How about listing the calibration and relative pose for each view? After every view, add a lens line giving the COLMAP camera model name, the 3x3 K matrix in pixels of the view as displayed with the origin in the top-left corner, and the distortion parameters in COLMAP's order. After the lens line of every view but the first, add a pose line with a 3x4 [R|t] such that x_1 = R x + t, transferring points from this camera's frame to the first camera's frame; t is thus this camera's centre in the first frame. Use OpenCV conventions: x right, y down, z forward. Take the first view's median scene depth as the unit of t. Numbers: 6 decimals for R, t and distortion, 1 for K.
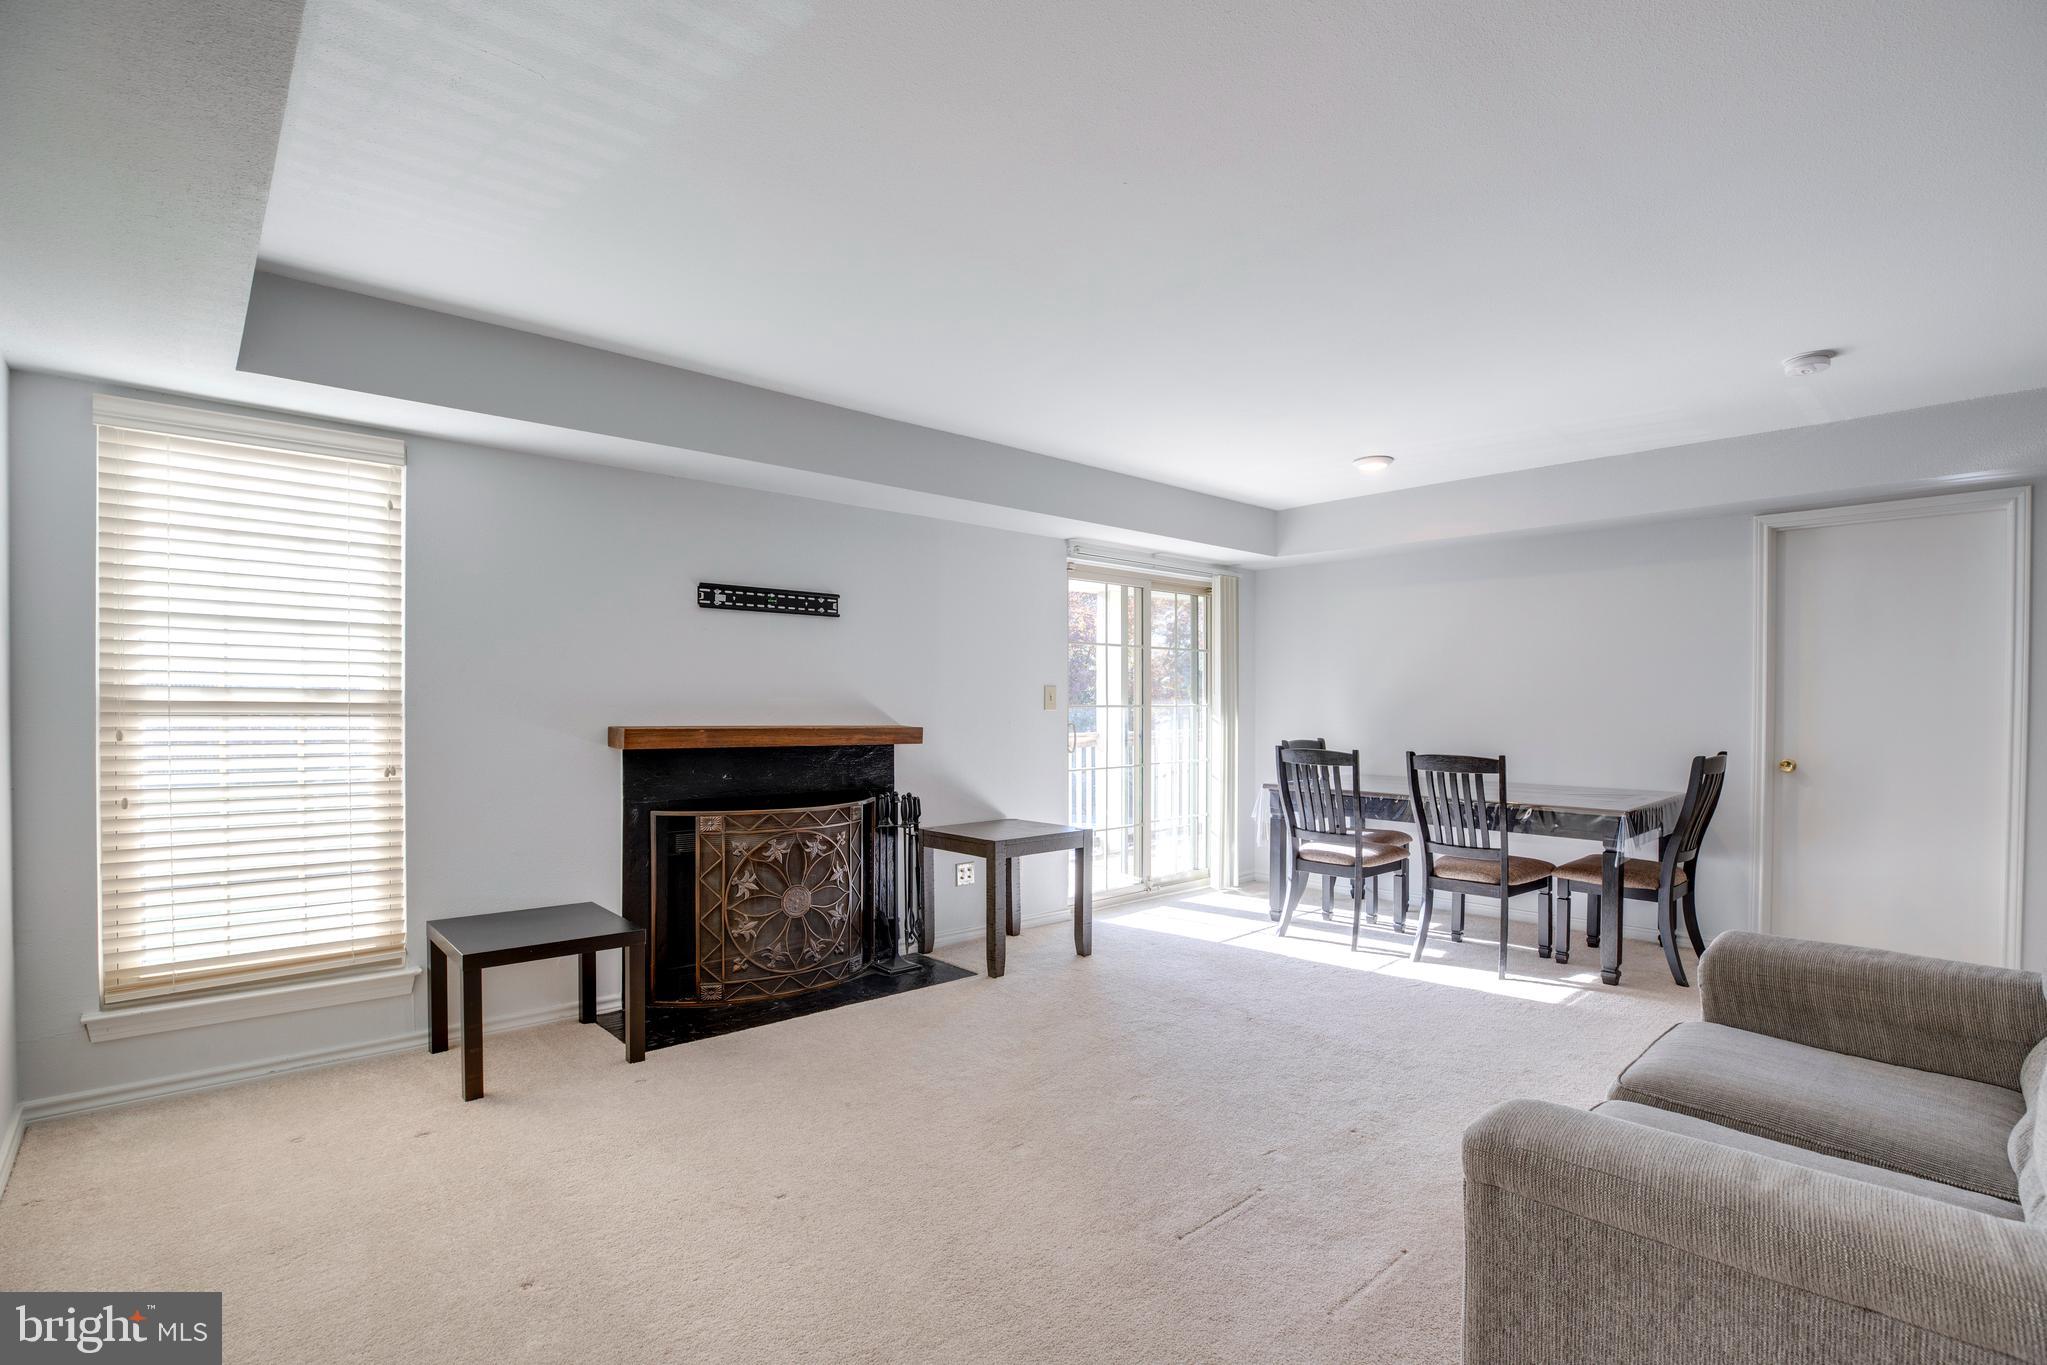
lens RADIAL K [[958.5, 0, 1043.1], [0, 958.5, 698.7], [0, 0, 1]] dist [-0.043411, 0.011448]
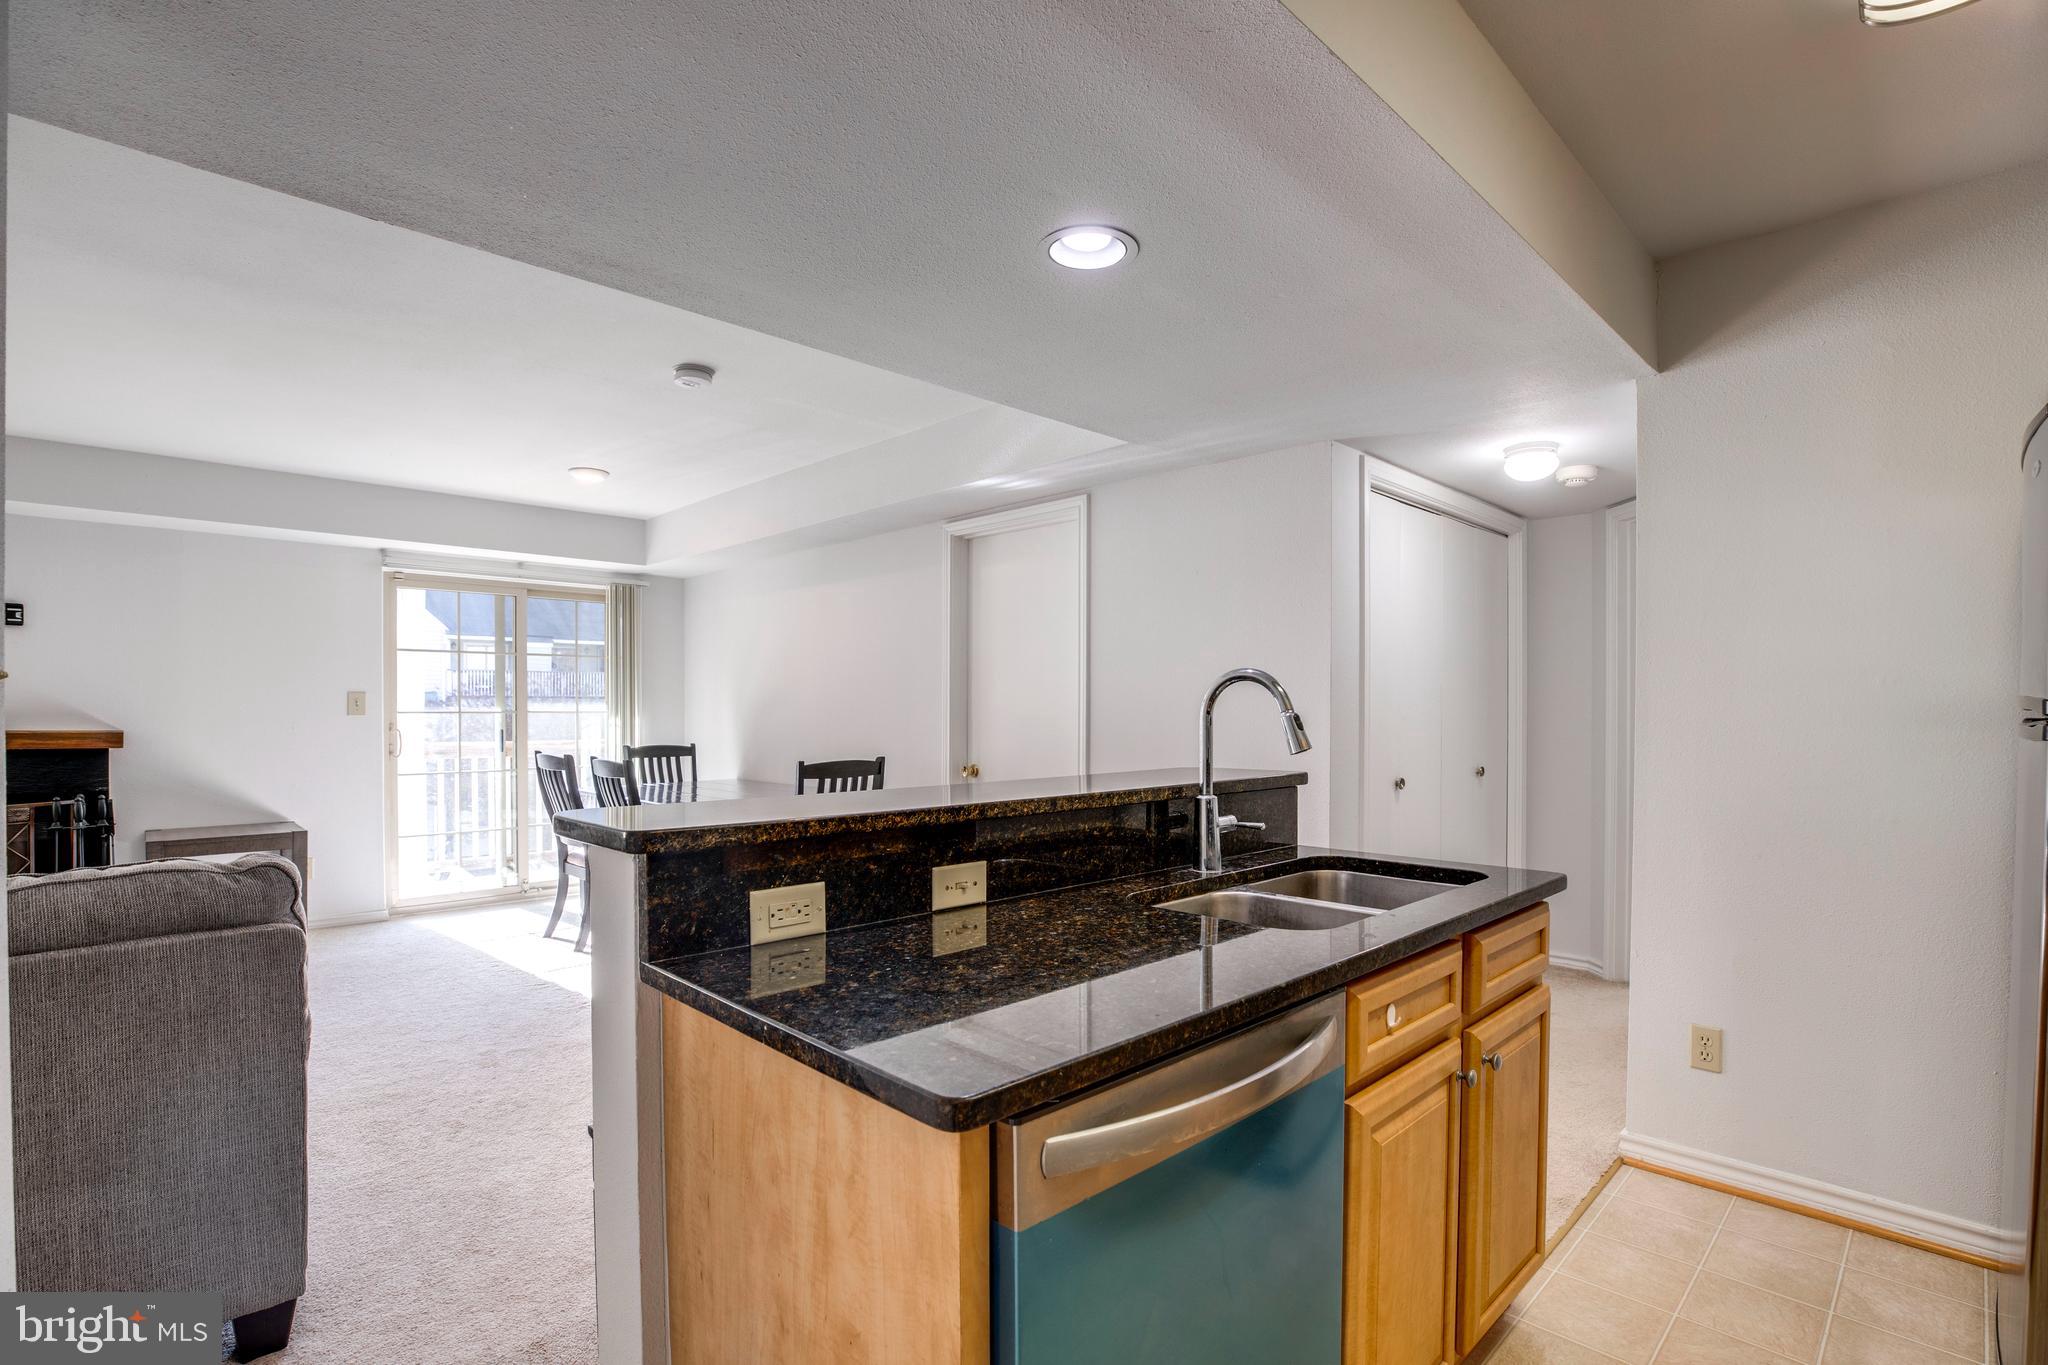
lens RADIAL K [[959.0, 0, 1014.5], [0, 959.0, 690.4], [0, 0, 1]] dist [-0.043411, 0.011448]
pose [[0.999821, 0.002704, 0.018710, 0.800677], [-0.002480, 0.999925, -0.011978, -0.005690], [-0.018741, 0.011930, 0.999753, -0.022808]]
